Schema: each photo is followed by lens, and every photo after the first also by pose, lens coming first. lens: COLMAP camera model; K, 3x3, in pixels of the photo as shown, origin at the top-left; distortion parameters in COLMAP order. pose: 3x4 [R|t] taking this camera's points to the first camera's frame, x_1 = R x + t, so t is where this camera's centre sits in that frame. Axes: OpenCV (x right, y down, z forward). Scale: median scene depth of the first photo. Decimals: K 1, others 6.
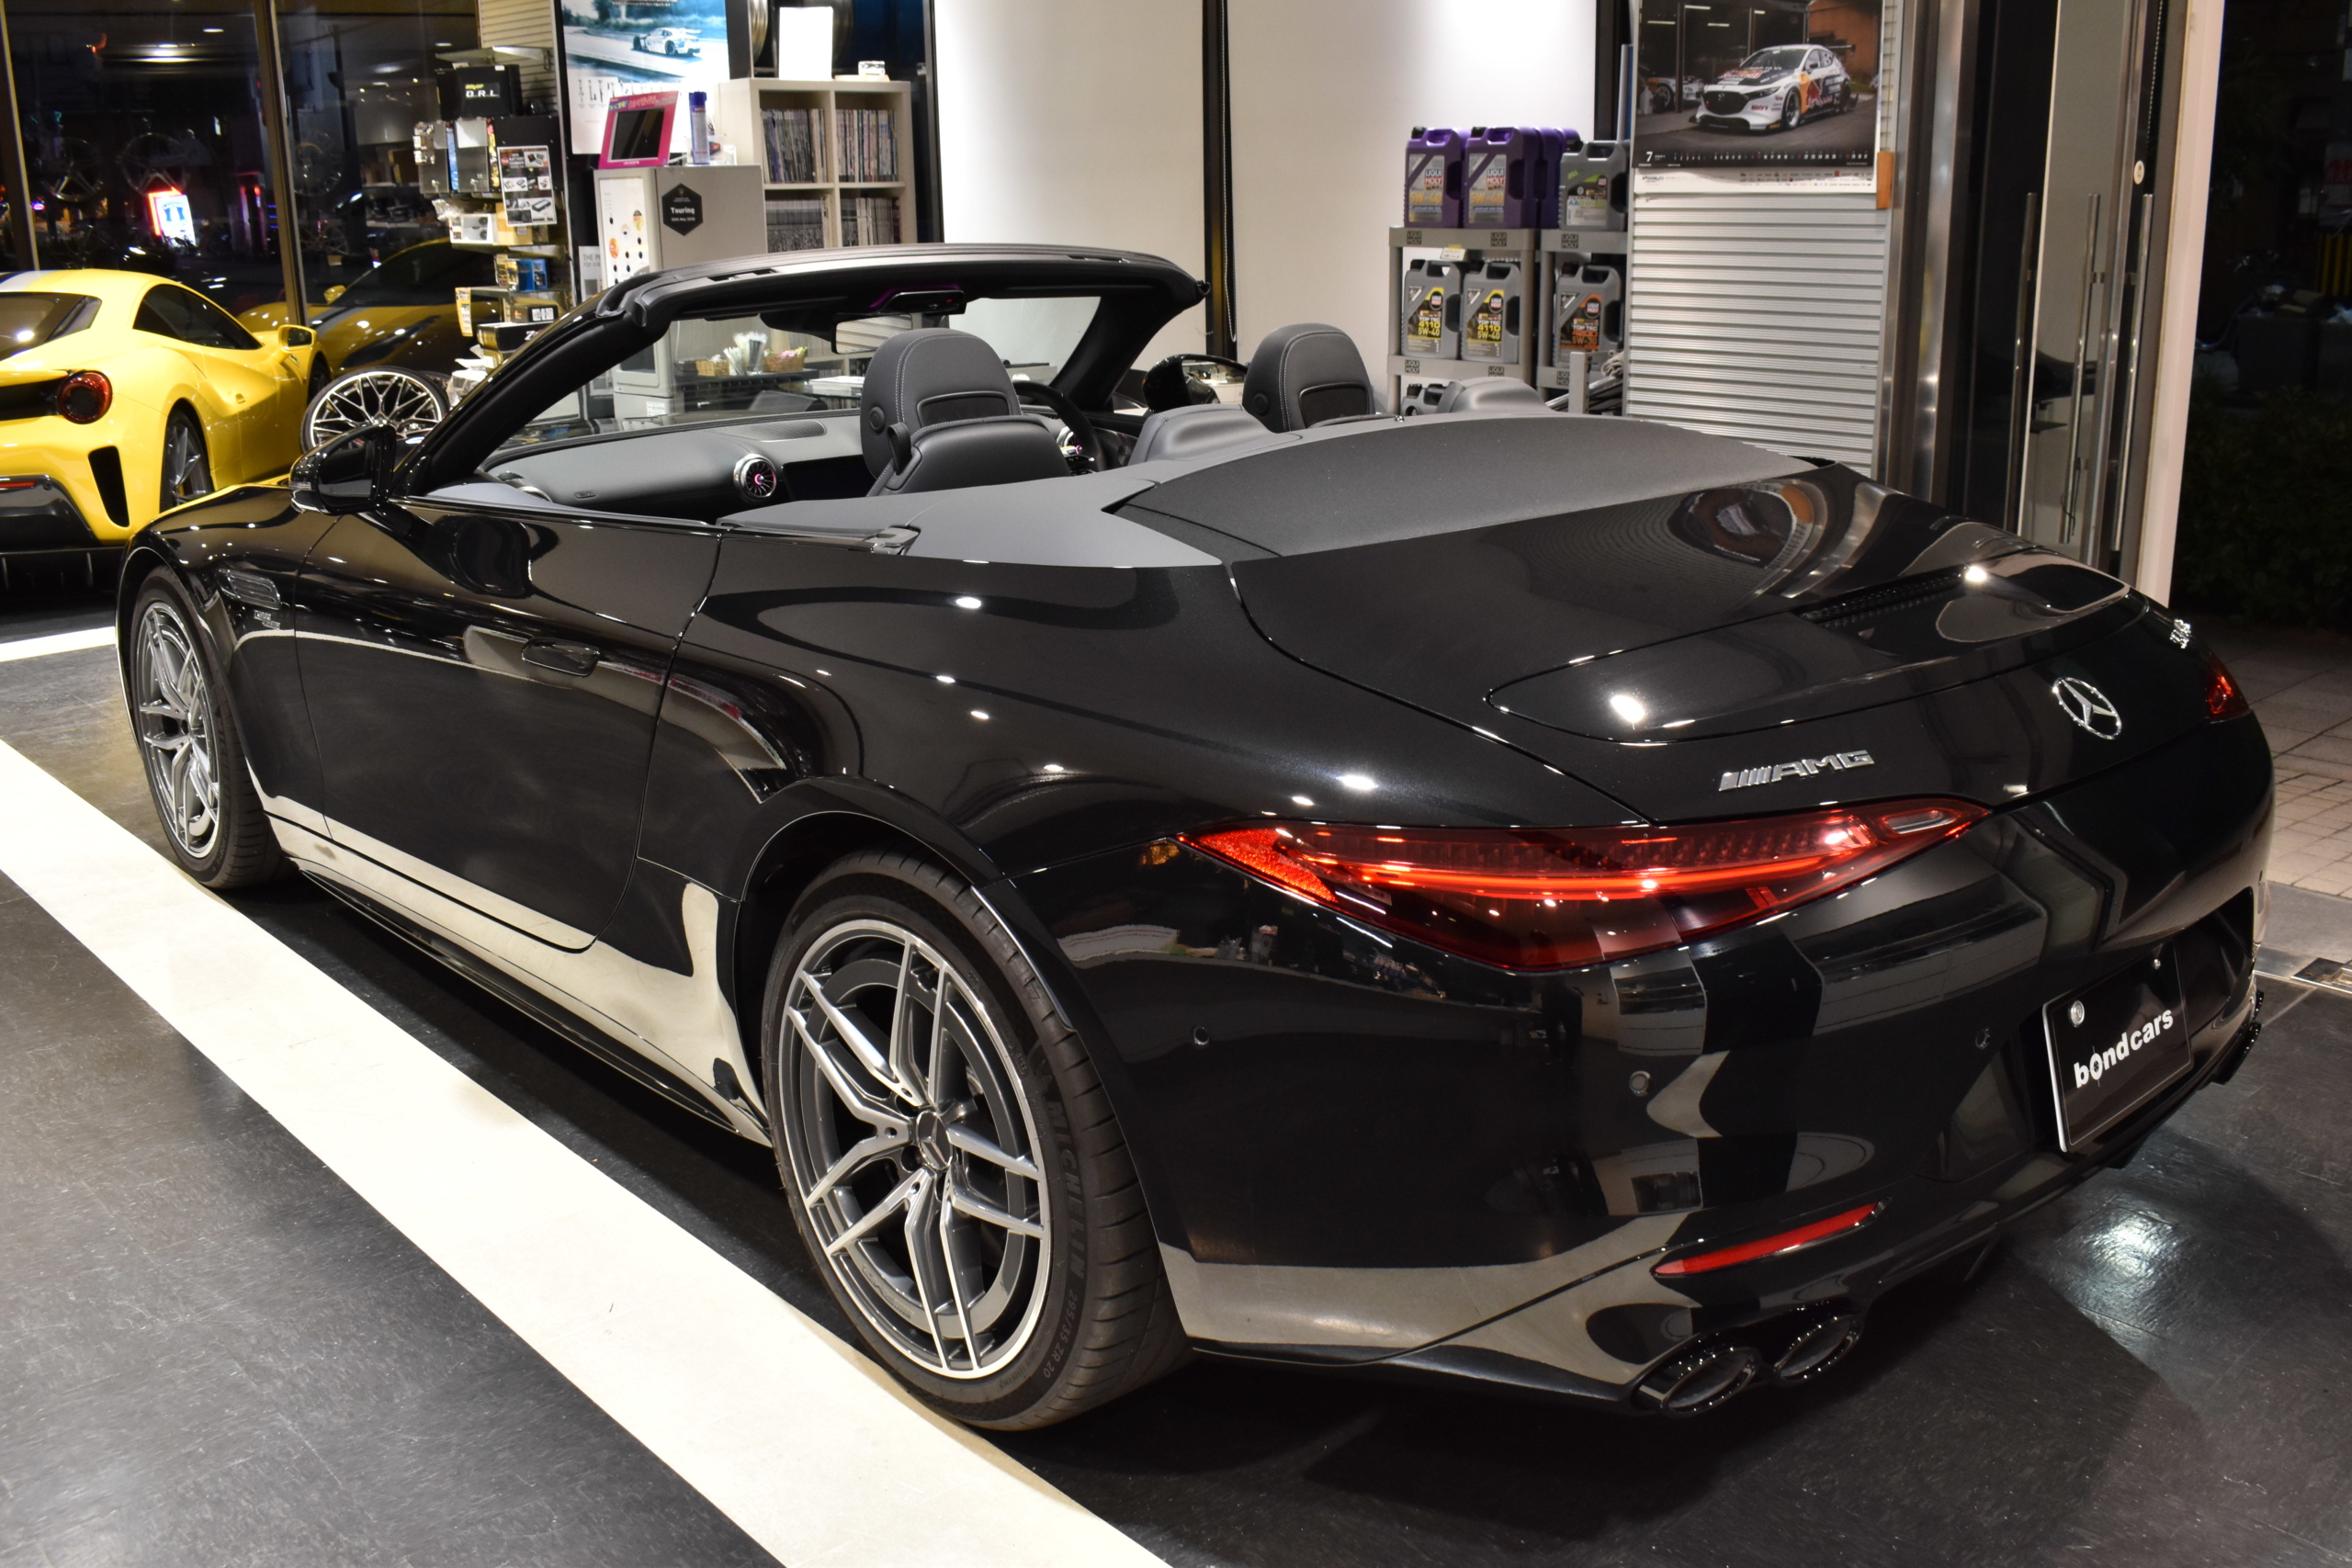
lens RADIAL K [[2070.7, 0, 1185.6], [0, 2070.7, 783.6], [0, 0, 1]] dist [-0.082698, -0.004082]
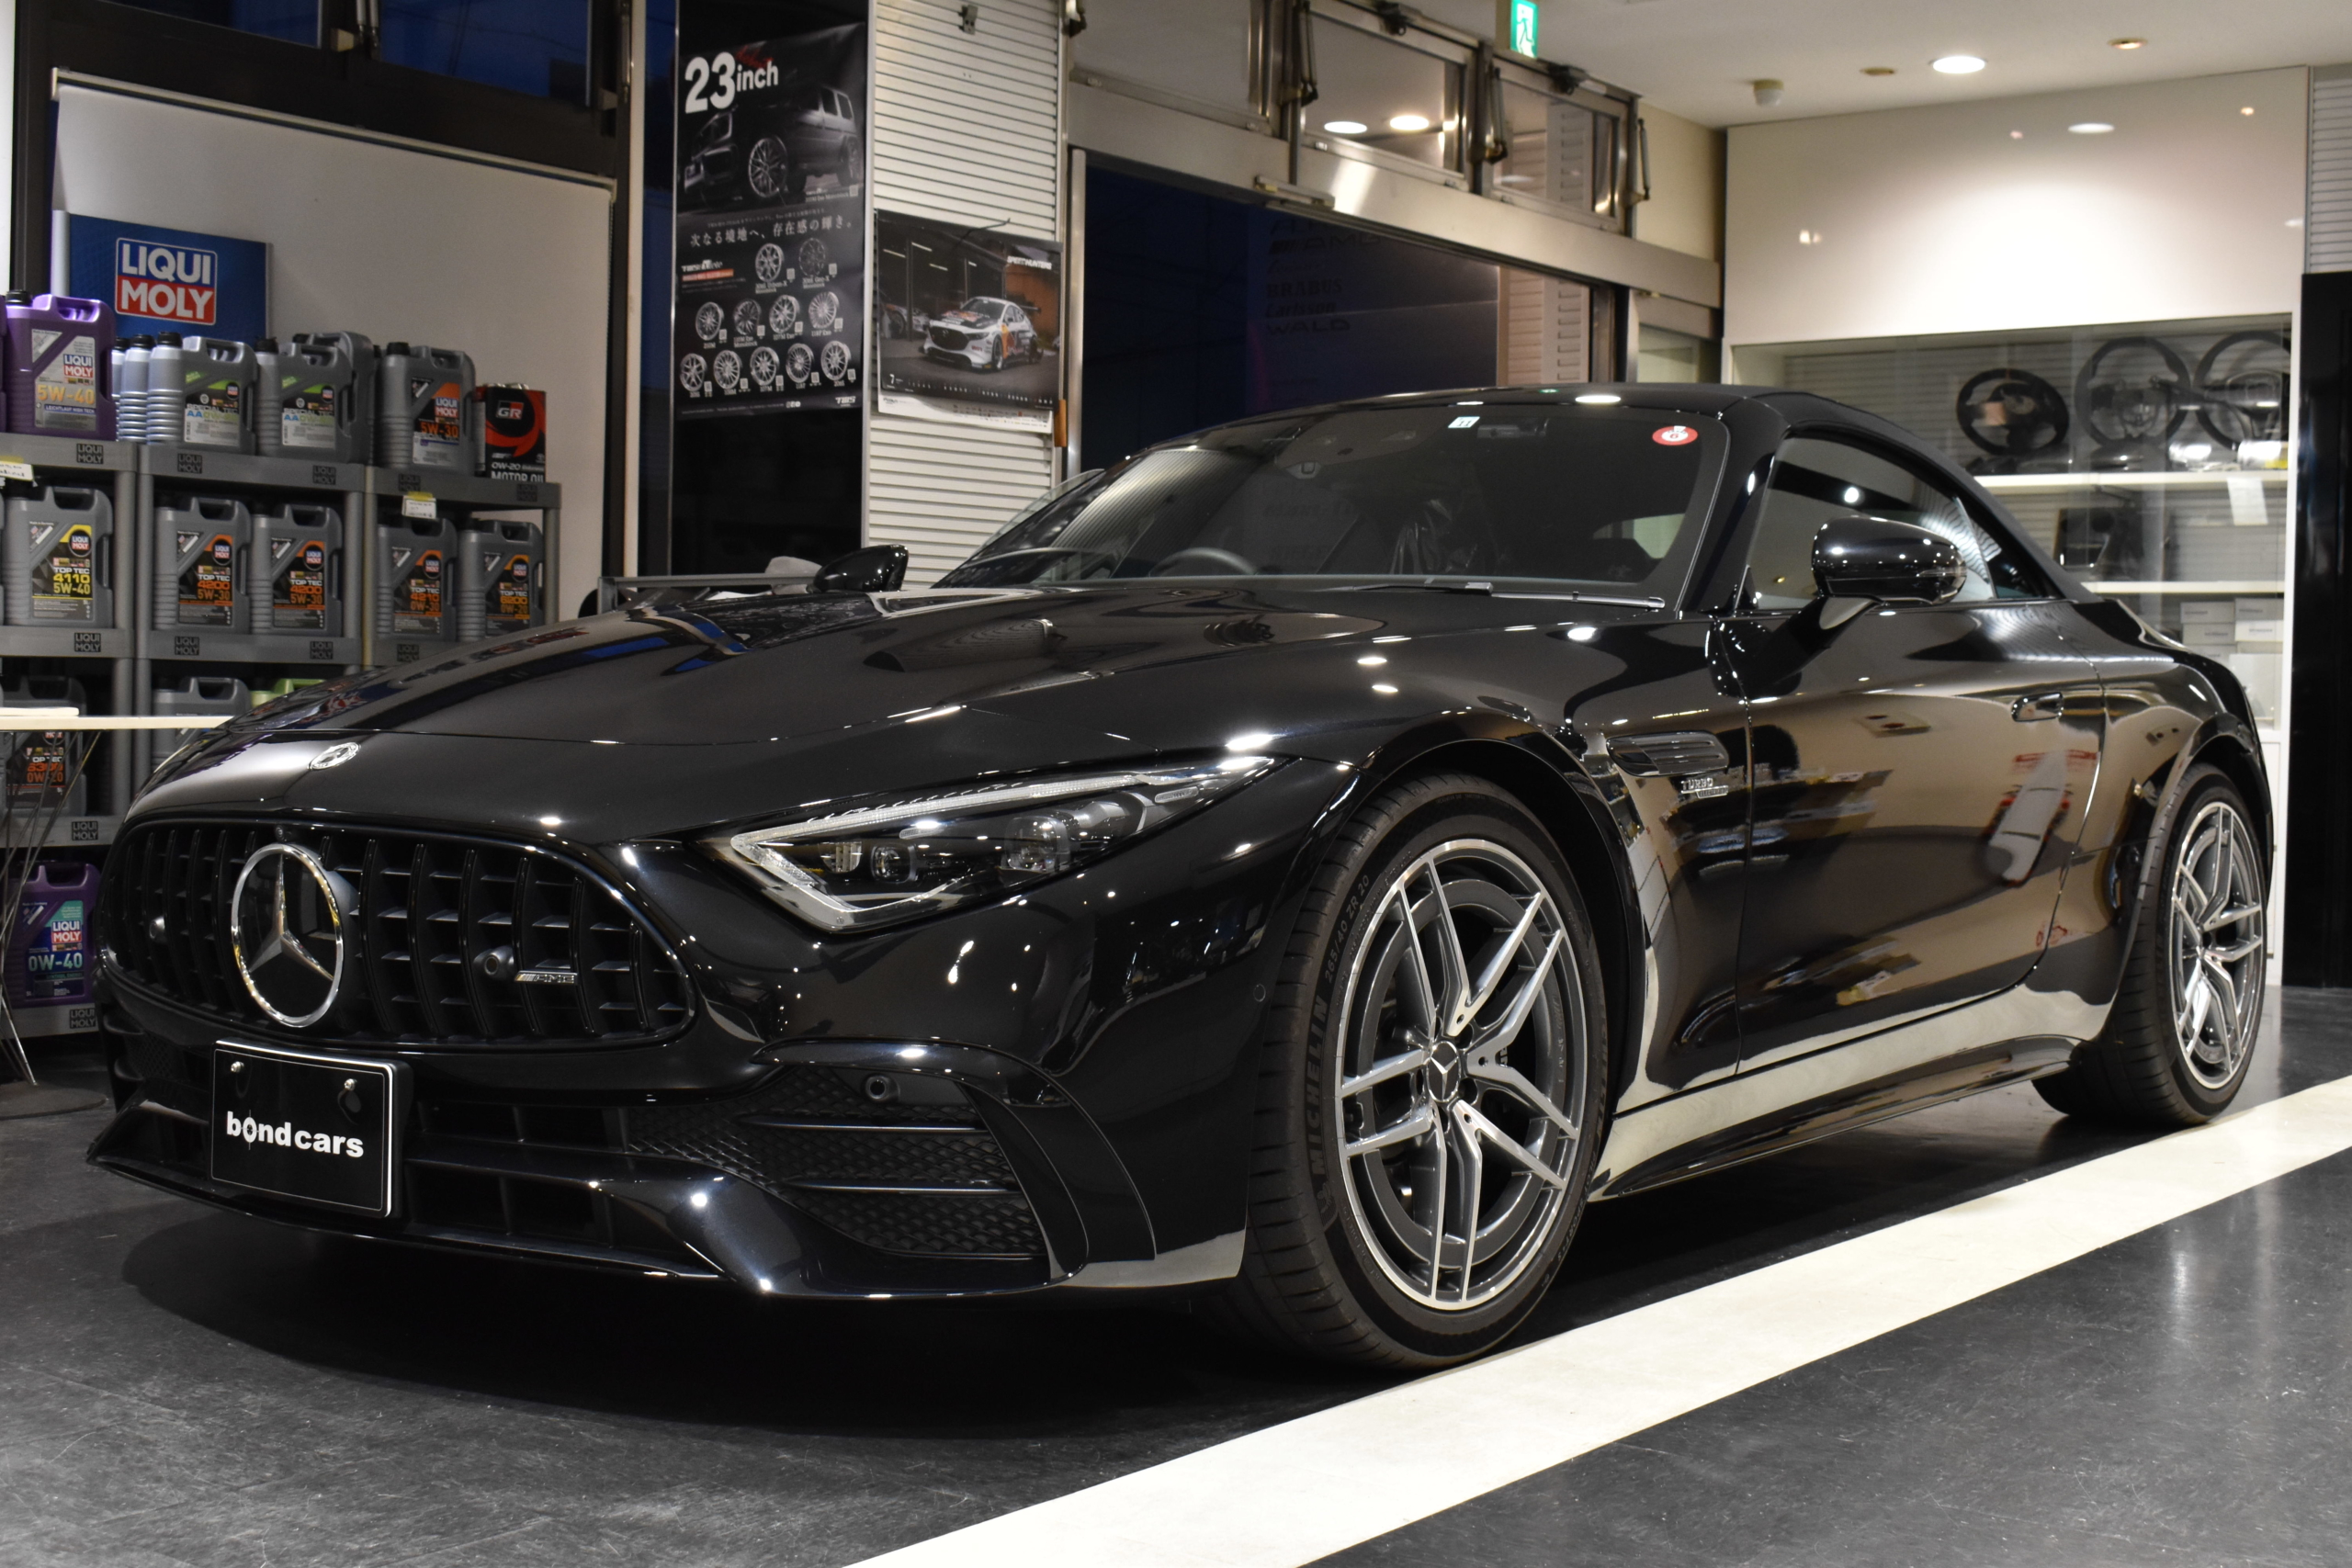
lens RADIAL K [[2940.9, 0, 1169.3], [0, 2940.9, 795.2], [0, 0, 1]] dist [-0.040718, 0.000000]
pose [[-0.173609, -0.020163, 0.984608, -0.550328], [0.261774, 0.962879, 0.065875, -0.074303], [-0.949386, 0.269181, -0.161886, 0.515510]]
